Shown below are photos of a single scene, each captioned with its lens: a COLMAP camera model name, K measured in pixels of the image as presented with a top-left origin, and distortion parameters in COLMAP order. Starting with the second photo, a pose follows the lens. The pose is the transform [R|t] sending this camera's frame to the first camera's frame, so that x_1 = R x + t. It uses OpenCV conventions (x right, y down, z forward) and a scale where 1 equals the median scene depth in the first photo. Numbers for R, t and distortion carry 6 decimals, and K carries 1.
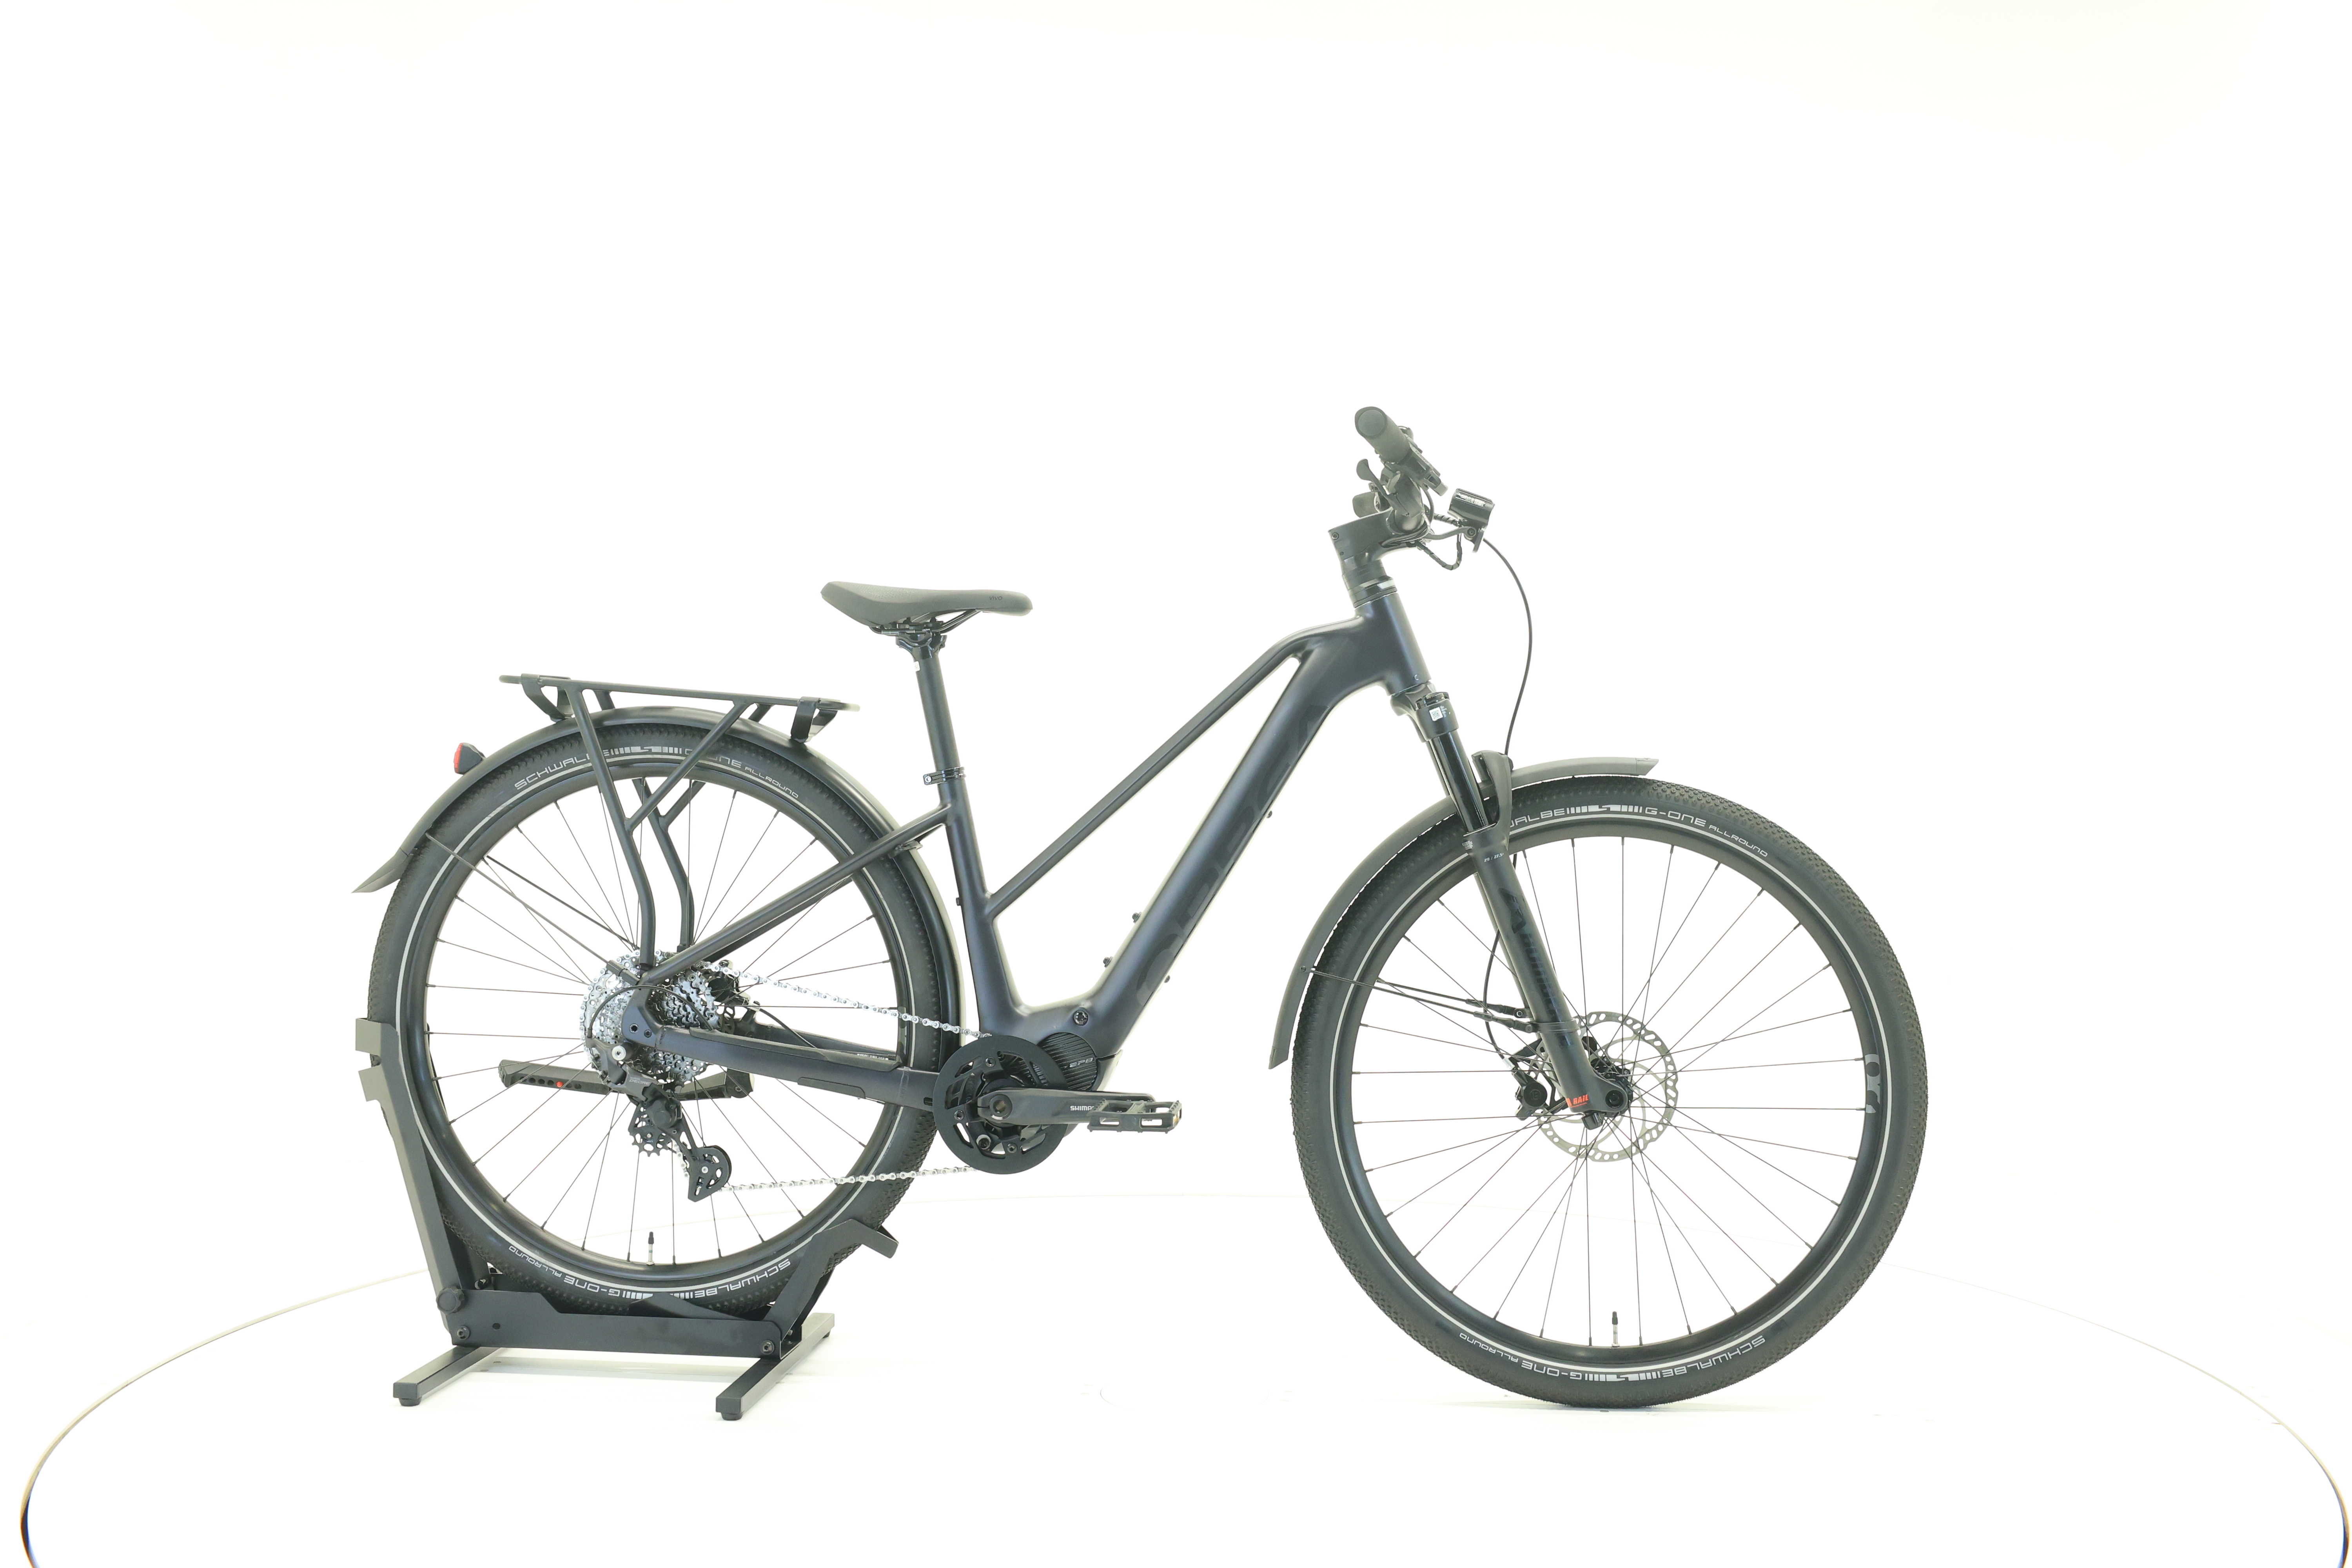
lens RADIAL K [[2515.4, 0, 1179.2], [0, 2515.4, 789.8], [0, 0, 1]] dist [-0.018204, 0.000000]
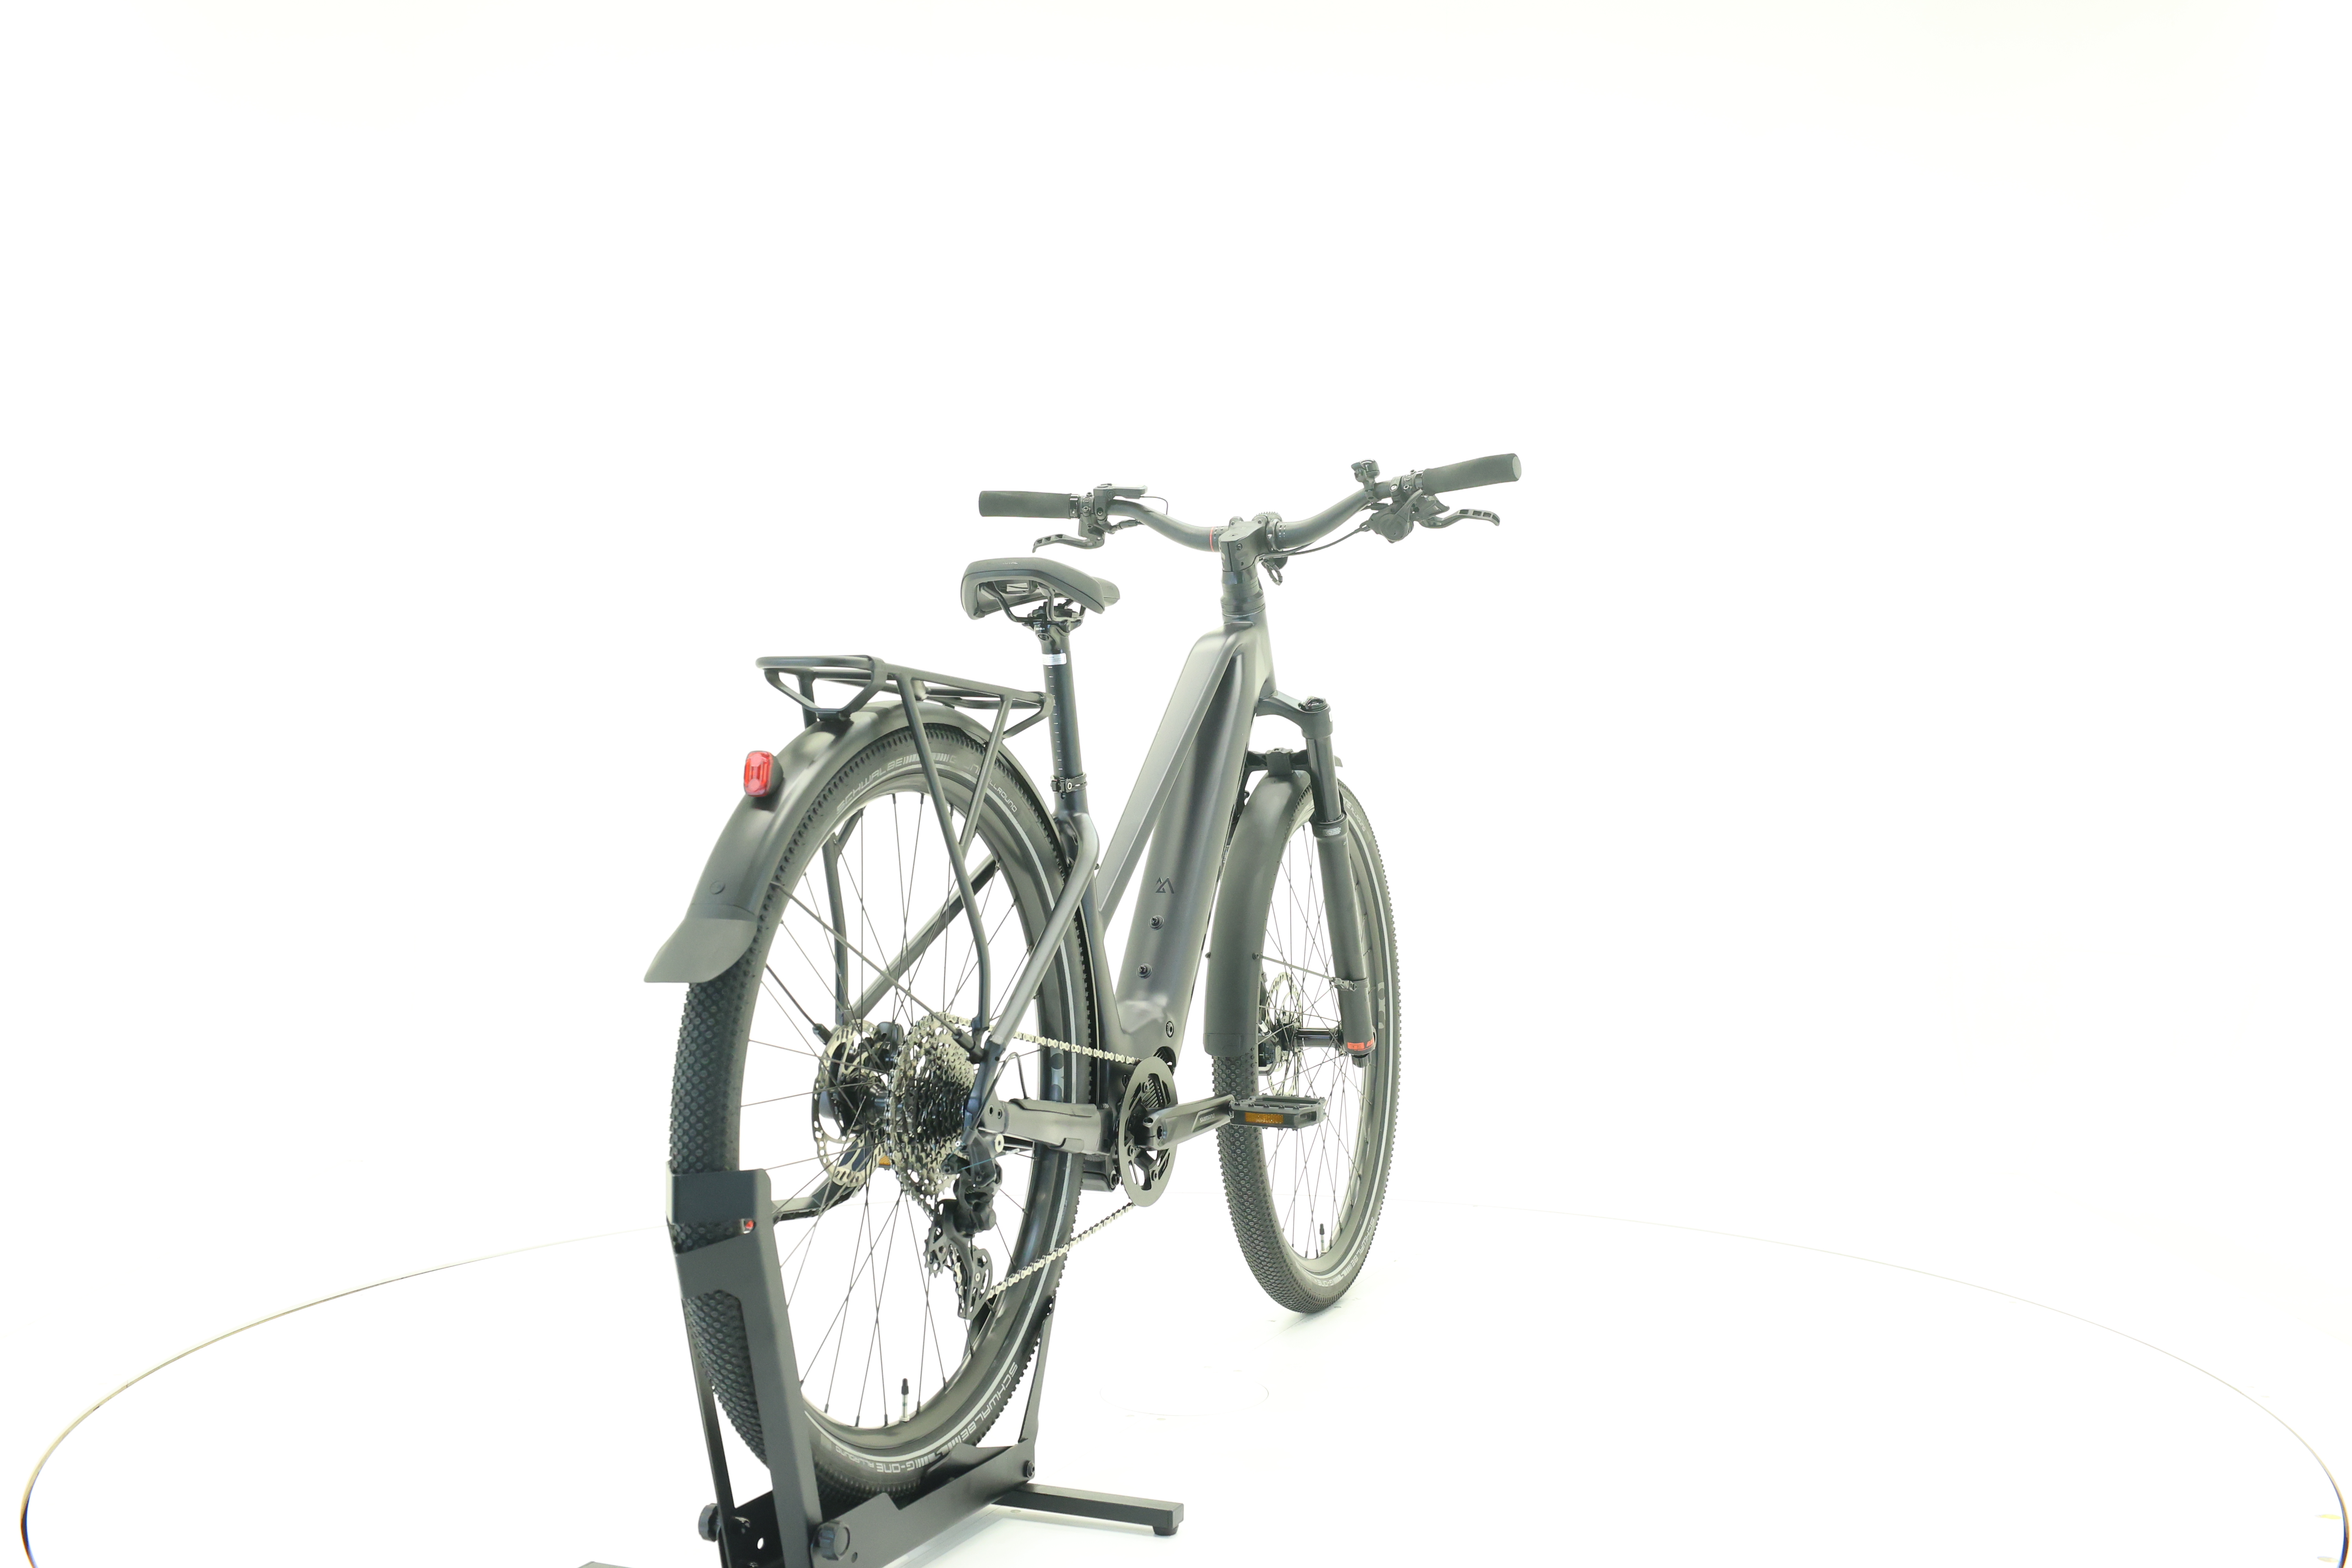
lens RADIAL K [[2515.4, 0, 1181.3], [0, 2515.4, 779.1], [0, 0, 1]] dist [-0.018204, 0.000000]
pose [[0.274744, -0.020332, 0.961302, -0.949744], [0.019899, 0.999683, 0.015456, -0.019484], [-0.961312, 0.014882, 0.275061, 0.719714]]
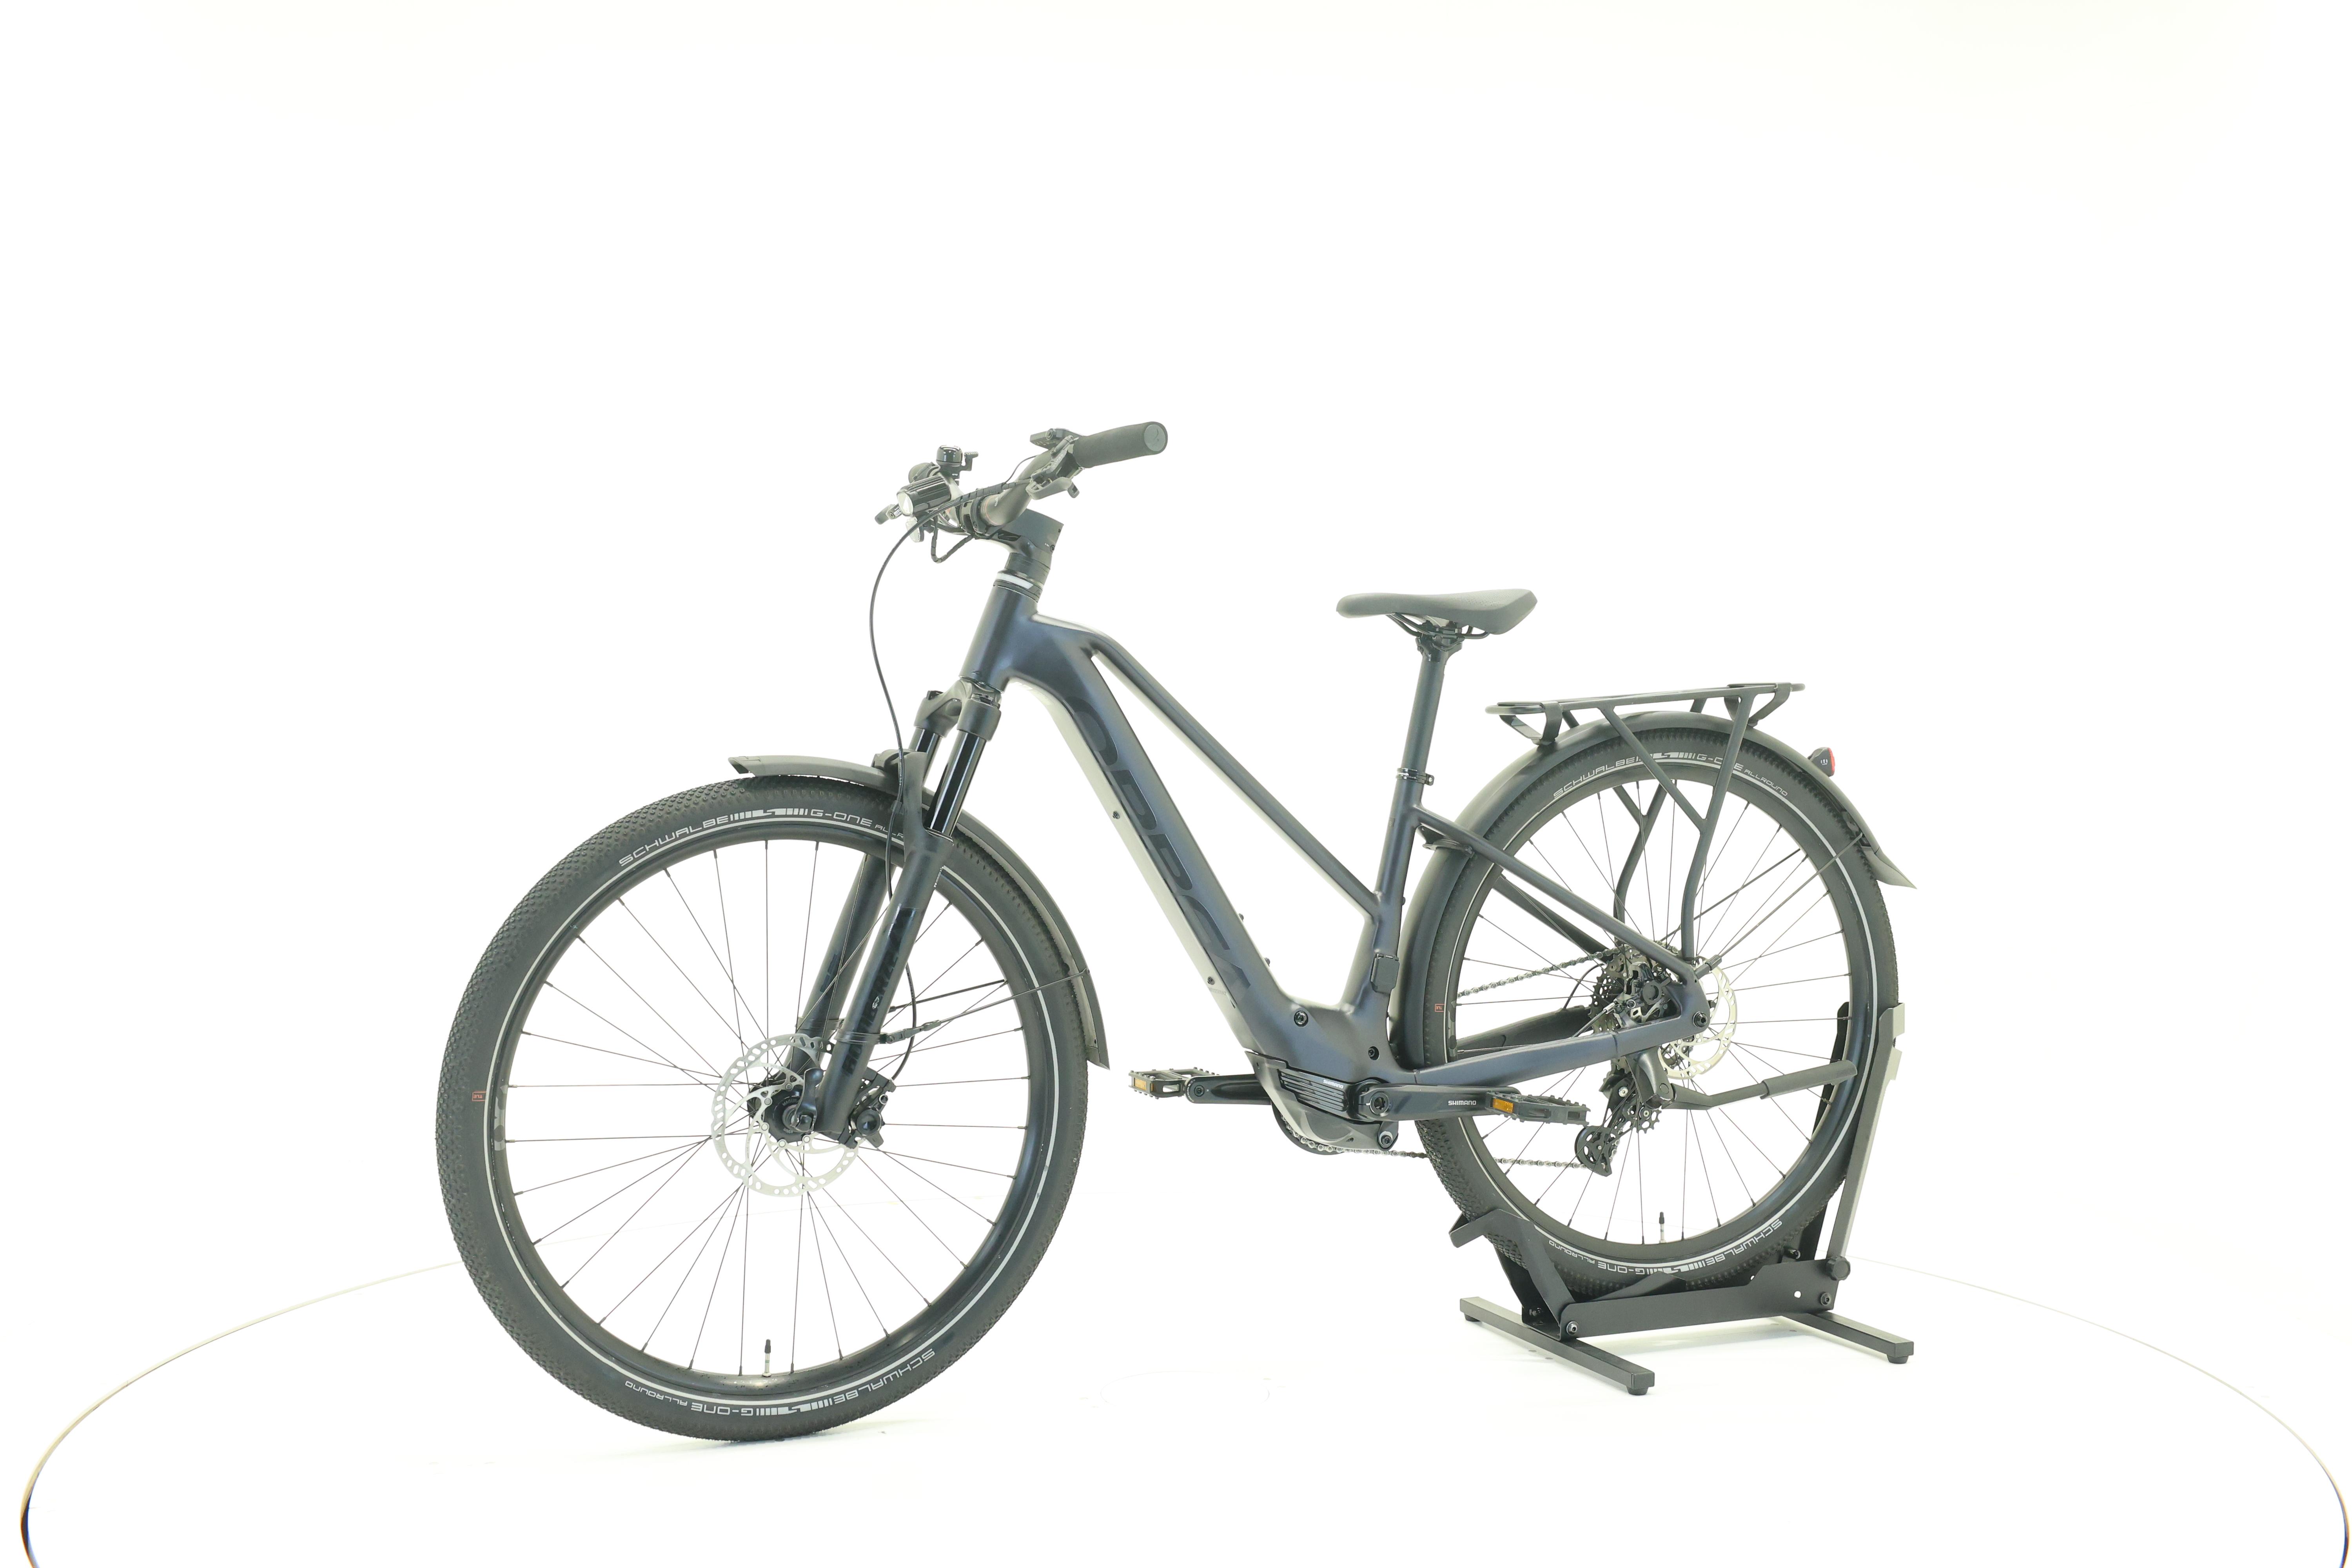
lens RADIAL K [[2515.4, 0, 1183.8], [0, 2515.4, 781.5], [0, 0, 1]] dist [-0.018204, 0.000000]
pose [[-0.868486, 0.002859, -0.495705, 0.494629], [-0.018825, 0.999072, 0.038745, -0.041542], [0.495356, 0.042981, -0.867626, 1.847643]]
